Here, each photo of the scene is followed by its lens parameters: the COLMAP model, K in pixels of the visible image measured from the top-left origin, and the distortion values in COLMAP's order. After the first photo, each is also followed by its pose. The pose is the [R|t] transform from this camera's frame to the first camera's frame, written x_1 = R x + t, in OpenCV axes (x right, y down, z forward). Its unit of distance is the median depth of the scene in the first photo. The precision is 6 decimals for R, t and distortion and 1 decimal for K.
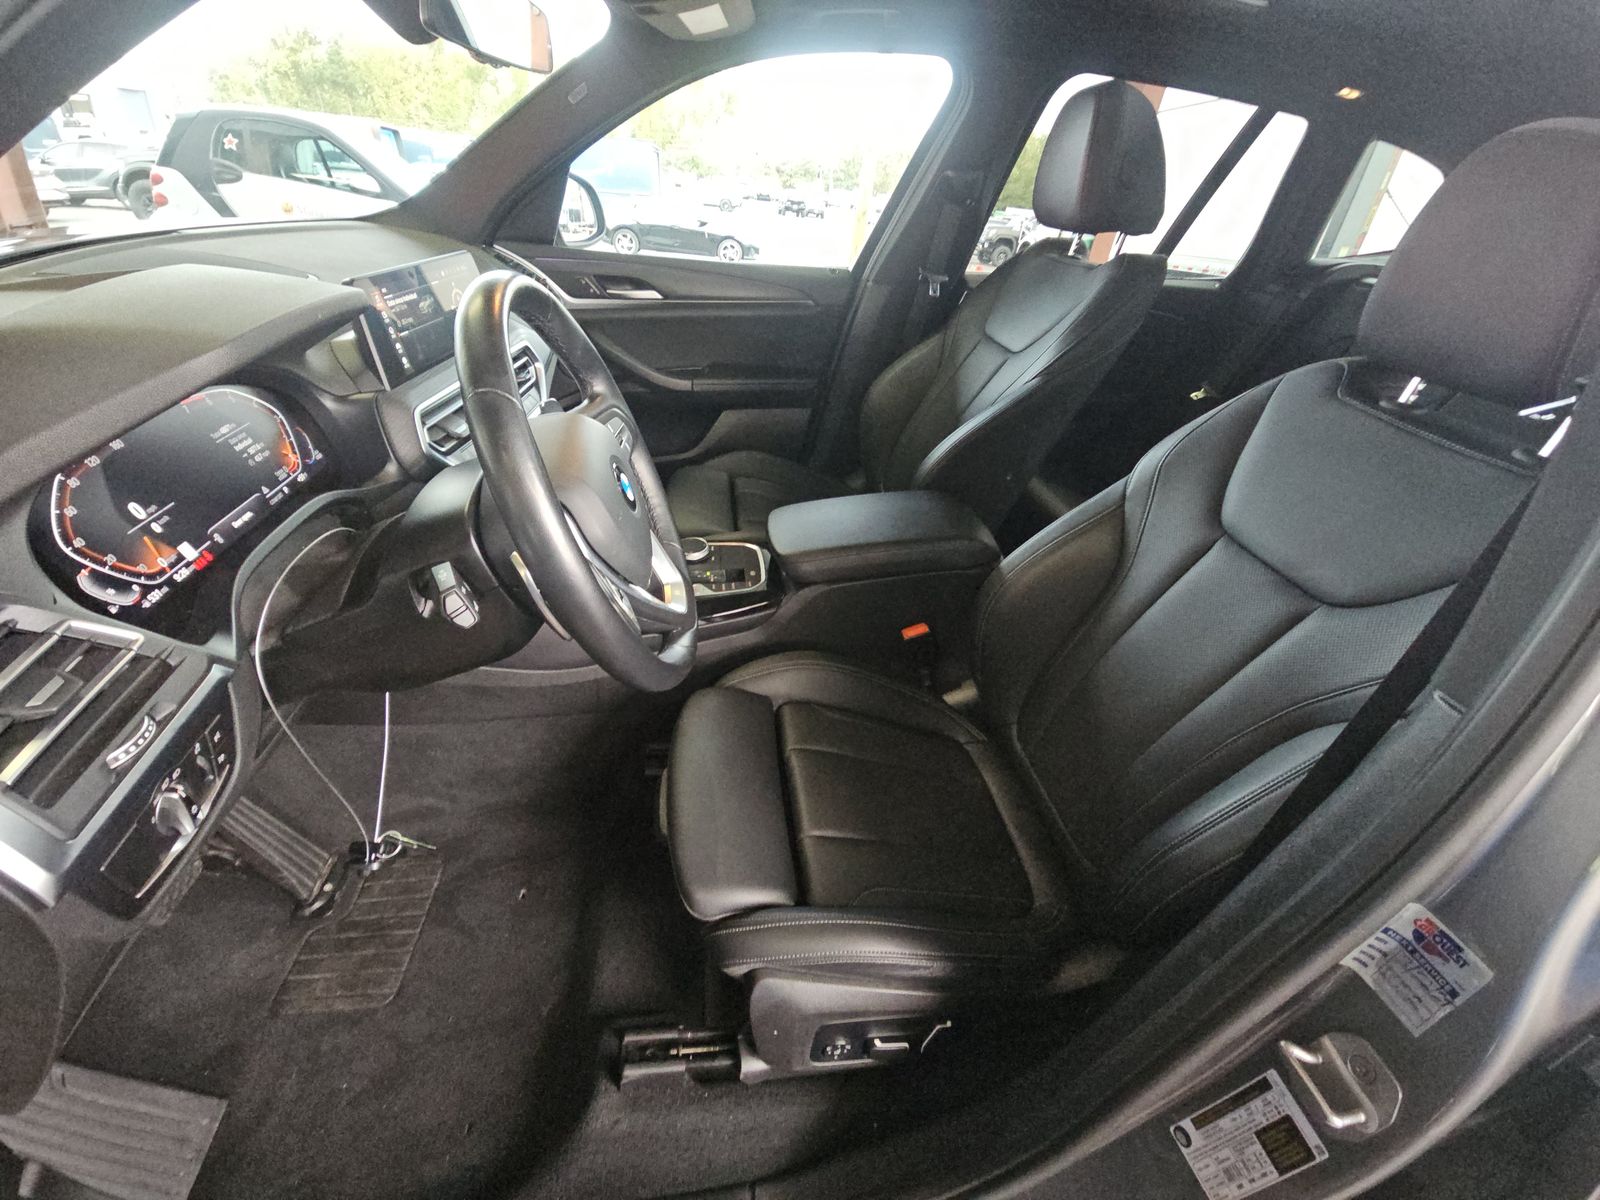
lens RADIAL K [[665.2, 0, 800.0], [0, 665.2, 600.0], [0, 0, 1]] dist [0.001084, -0.000435]
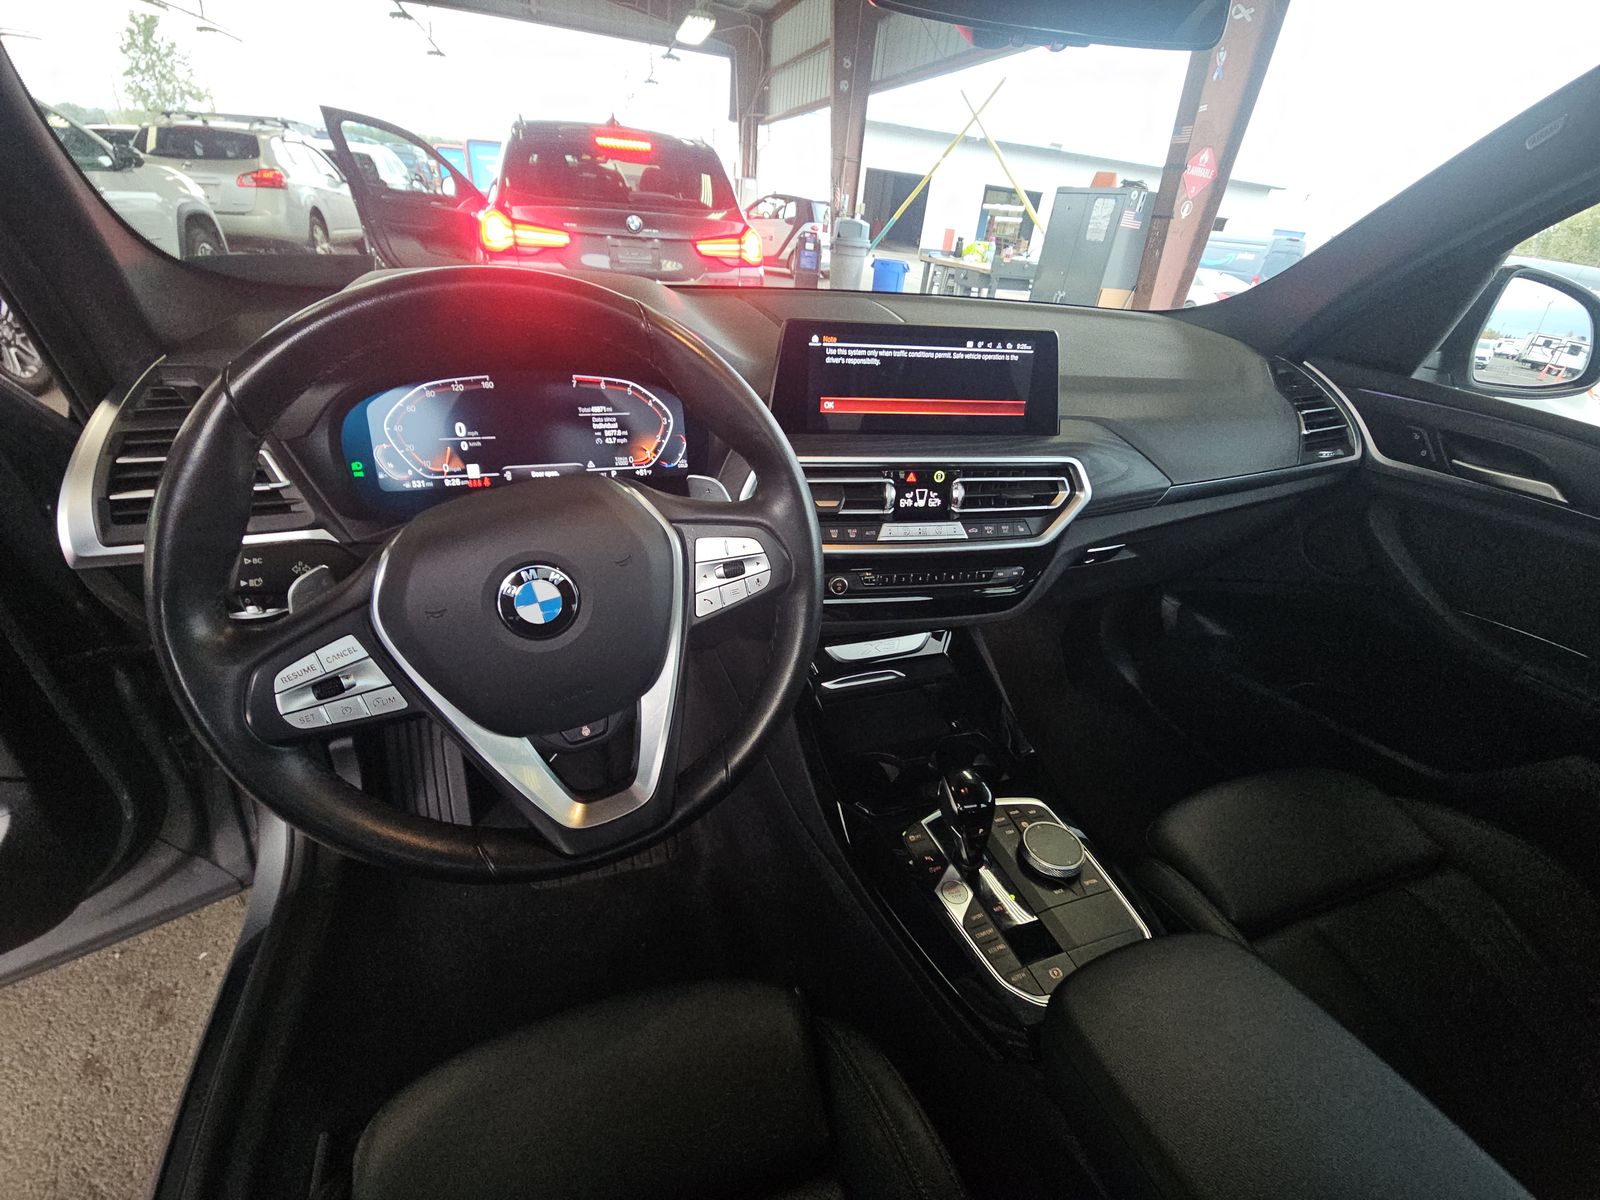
lens RADIAL K [[665.2, 0, 800.0], [0, 665.2, 600.0], [0, 0, 1]] dist [0.001084, -0.000435]
pose [[0.210731, 0.416769, -0.884249, 0.141765], [-0.569278, 0.787670, 0.235581, -0.171349], [0.794679, 0.453739, 0.403244, 0.350431]]
